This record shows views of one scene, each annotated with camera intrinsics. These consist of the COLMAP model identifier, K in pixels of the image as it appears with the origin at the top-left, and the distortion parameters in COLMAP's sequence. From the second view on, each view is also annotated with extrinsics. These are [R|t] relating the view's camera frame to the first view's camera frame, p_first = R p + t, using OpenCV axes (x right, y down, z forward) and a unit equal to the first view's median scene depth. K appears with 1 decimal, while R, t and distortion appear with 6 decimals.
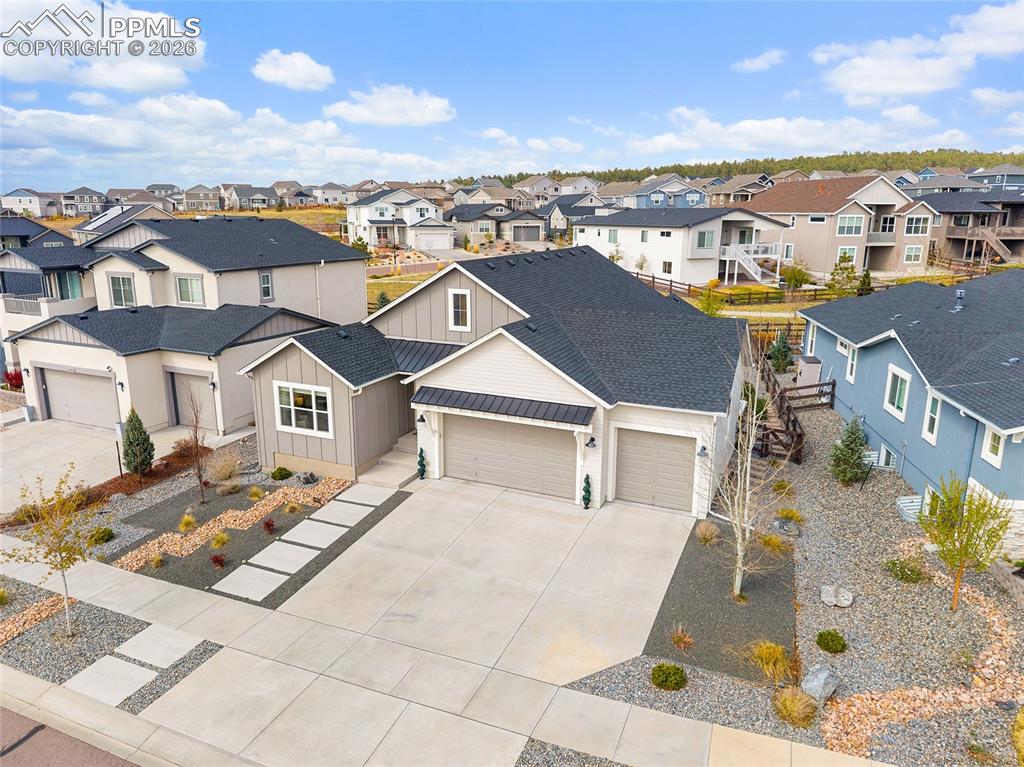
lens RADIAL K [[710.1, 0, 504.4], [0, 710.1, 386.3], [0, 0, 1]] dist [0.032519, -0.036999]
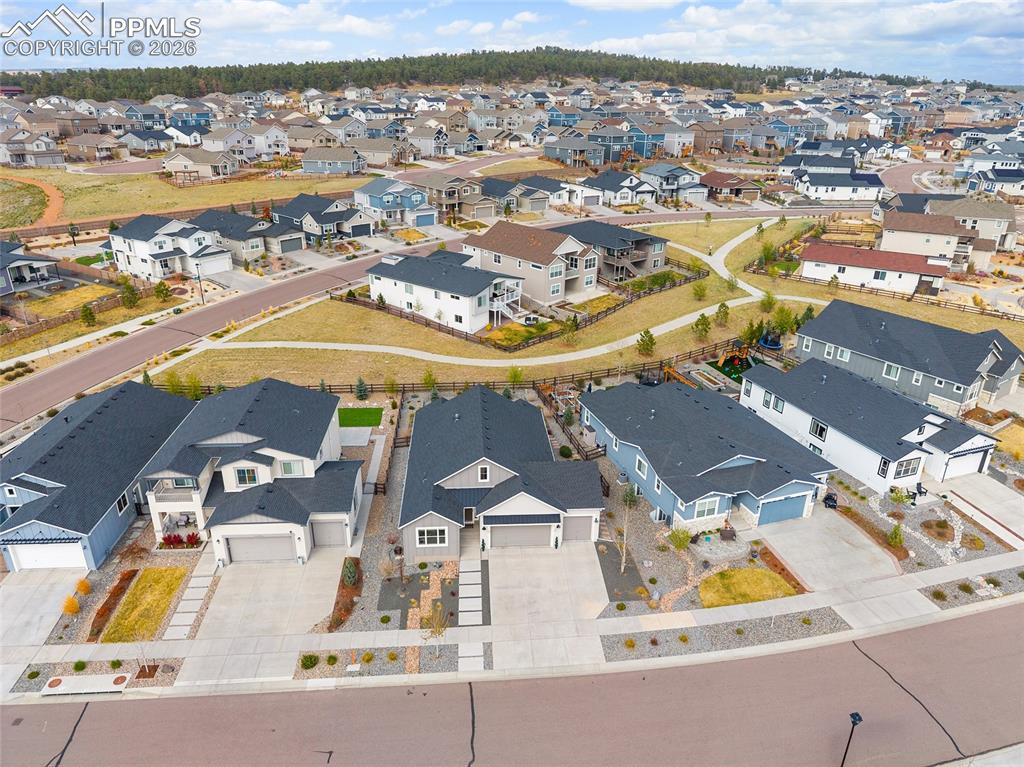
lens RADIAL K [[709.6, 0, 512.0], [0, 709.6, 383.5], [0, 0, 1]] dist [0.026252, -0.023573]
pose [[0.879681, -0.181087, 0.439737, -0.954106], [0.104615, 0.975700, 0.192522, -0.841172], [-0.463915, -0.123354, 0.877249, -1.020445]]
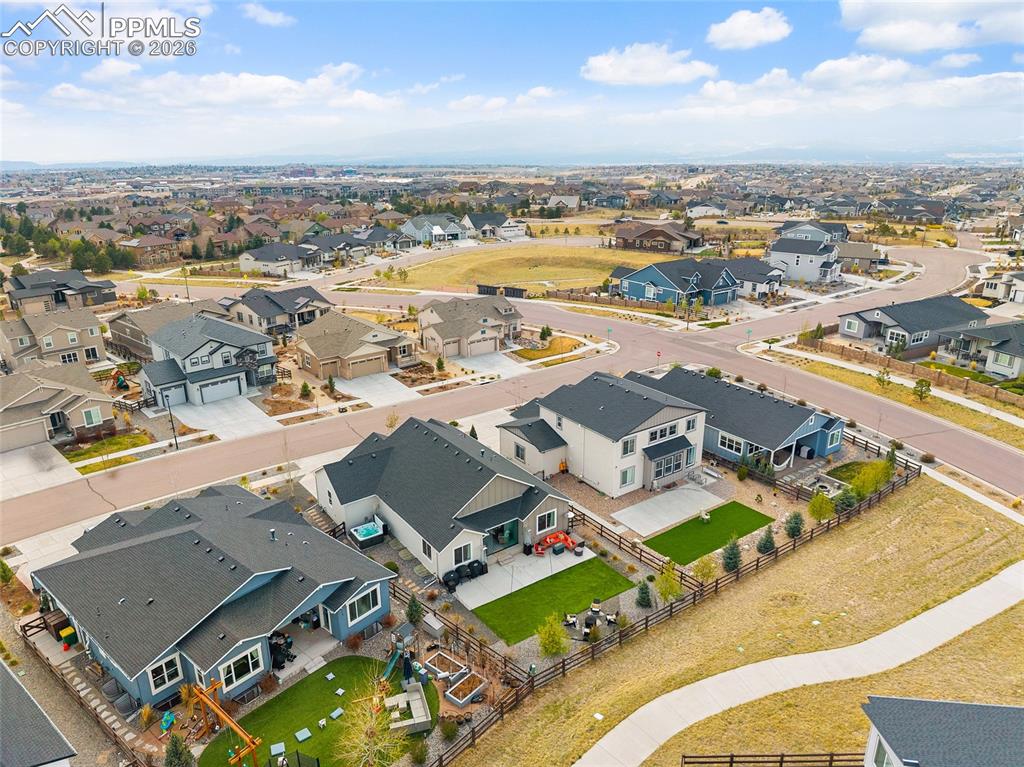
lens RADIAL K [[681.5, 0, 512.0], [0, 681.5, 383.5], [0, 0, 1]] dist [0.085114, -0.134779]
pose [[-0.502519, 0.279461, -0.818154, 1.907658], [-0.197759, 0.884074, 0.423443, -1.520778], [0.841645, 0.374586, -0.388998, 2.345616]]
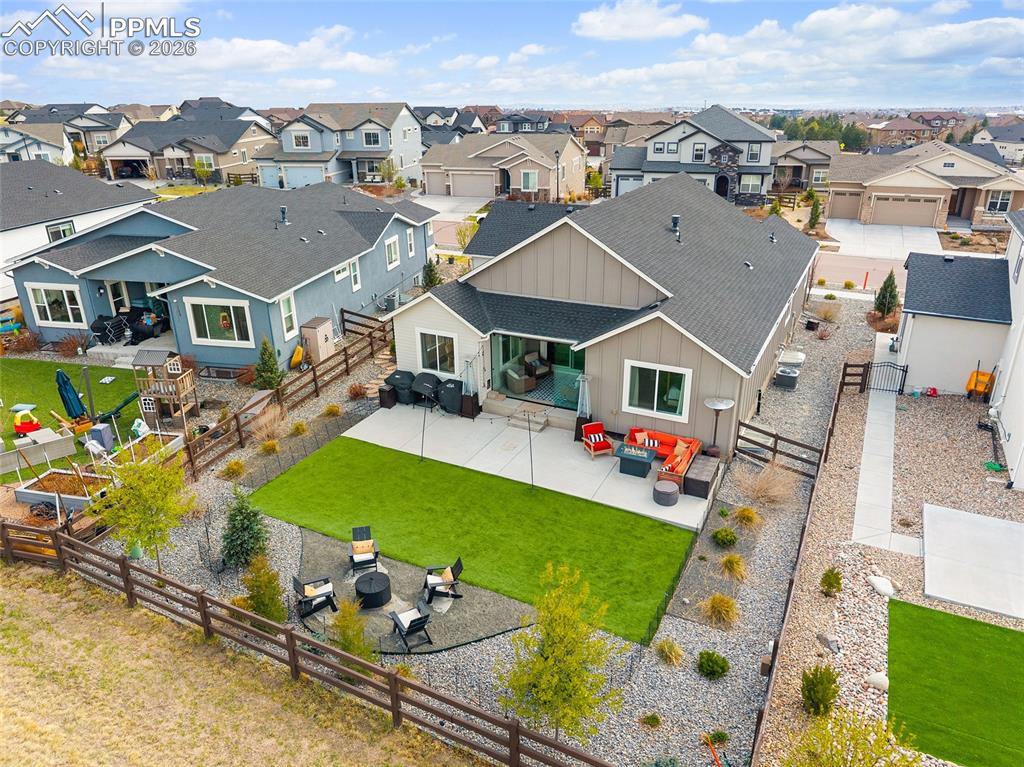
lens RADIAL K [[709.6, 0, 512.0], [0, 709.6, 383.5], [0, 0, 1]] dist [0.026252, -0.023573]
pose [[-0.999033, -0.016562, 0.040724, 0.215063], [0.010243, 0.813143, 0.581974, -0.676969], [-0.042753, 0.581828, -0.812187, 2.455238]]
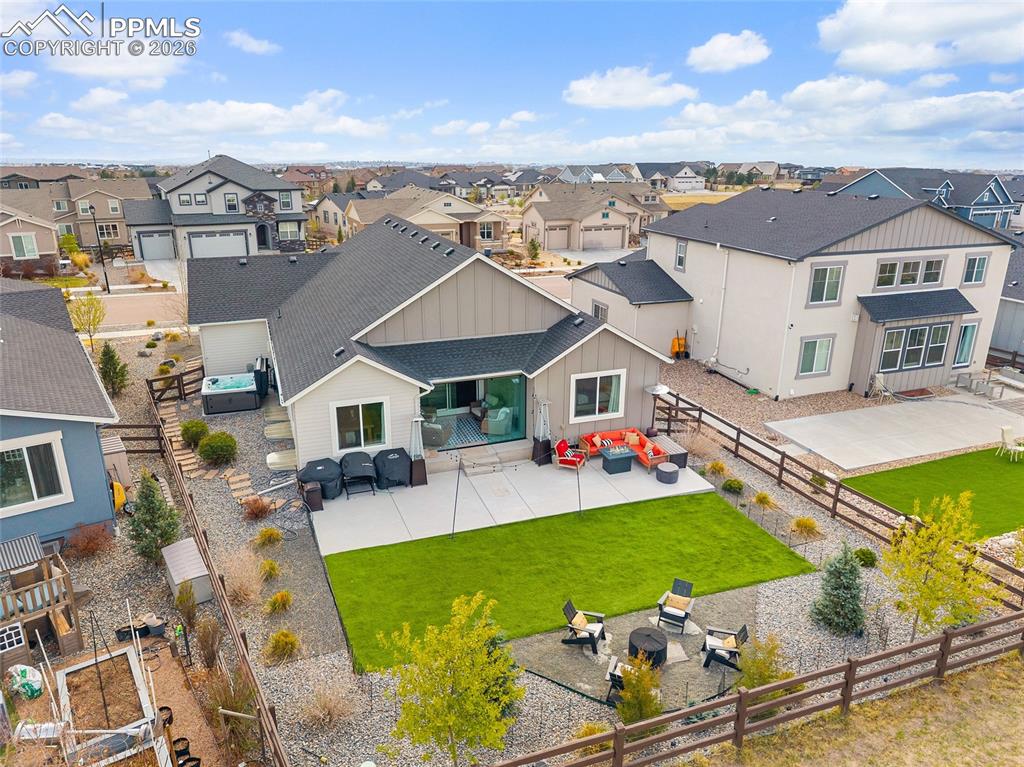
lens RADIAL K [[702.2, 0, 512.0], [0, 702.2, 383.5], [0, 0, 1]] dist [0.032776, -0.035017]
pose [[-0.707831, 0.211160, -0.674083, 0.823707], [-0.174693, 0.872304, 0.456693, -0.587165], [0.684440, 0.441019, -0.580555, 2.200388]]
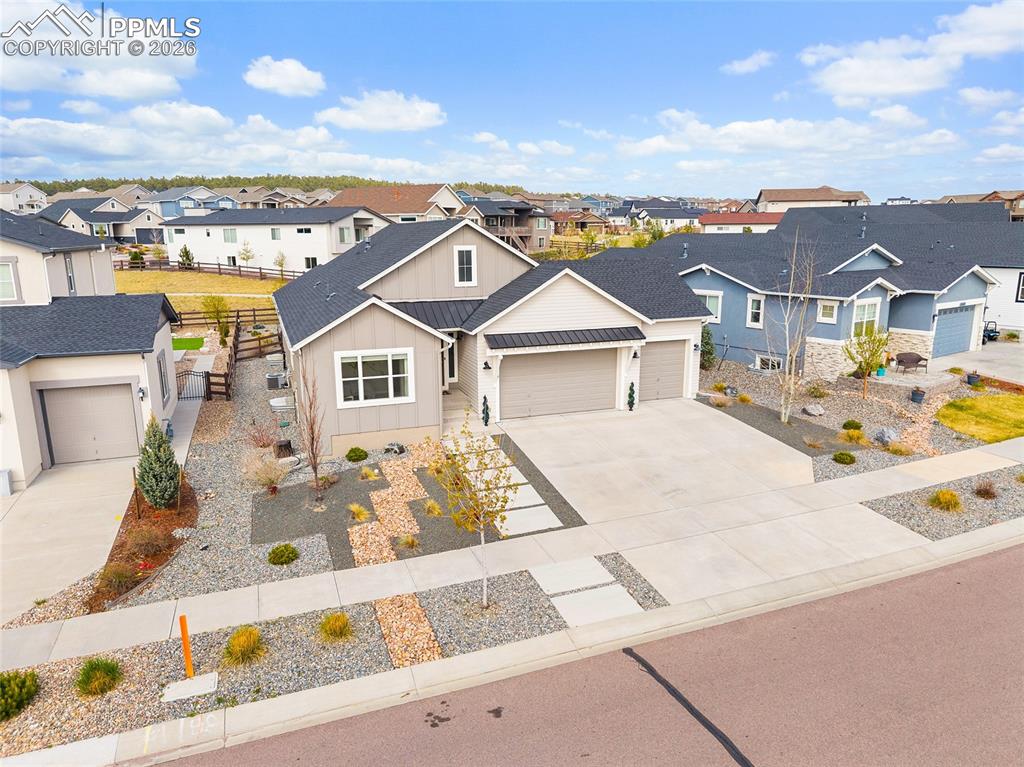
lens RADIAL K [[696.8, 0, 519.5], [0, 696.8, 384.6], [0, 0, 1]] dist [0.036173, -0.057194]
pose [[0.705271, -0.159452, 0.690774, -0.770741], [0.177088, 0.983113, 0.046128, 0.032856], [-0.686464, 0.089795, 0.721598, 0.222466]]
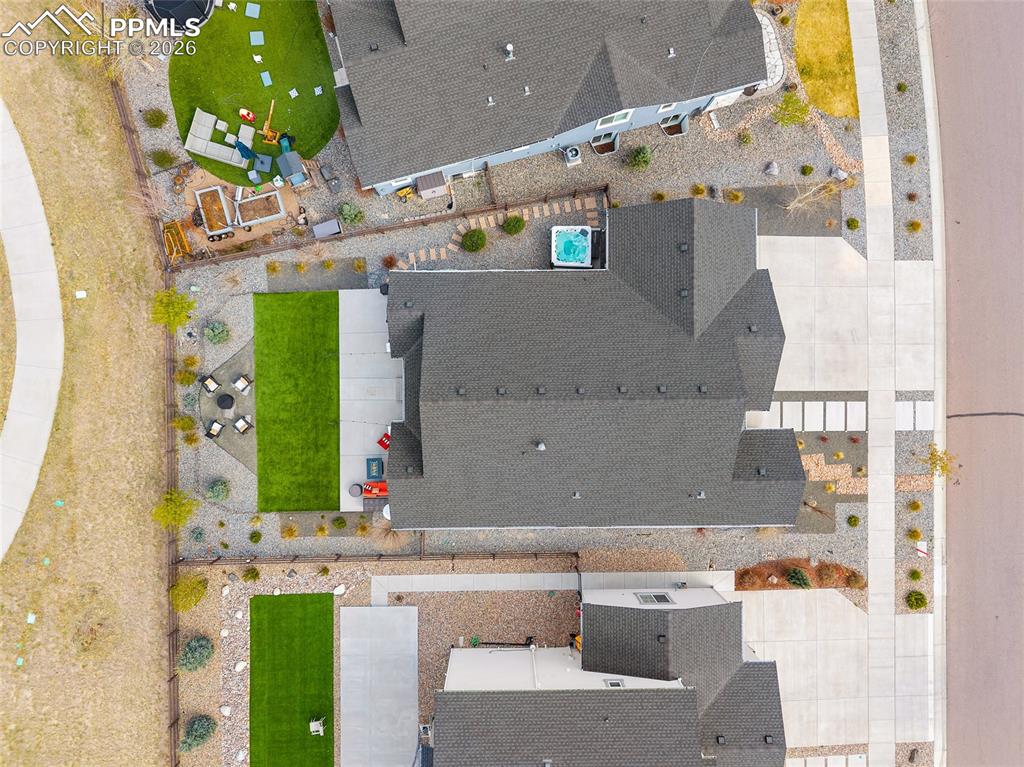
lens RADIAL K [[710.1, 0, 504.4], [0, 710.1, 386.3], [0, 0, 1]] dist [0.032519, -0.036999]
pose [[-0.422178, -0.906296, -0.019832, 0.170802], [0.188418, -0.109128, 0.976007, -1.565847], [-0.886715, 0.408312, 0.216834, 1.108078]]
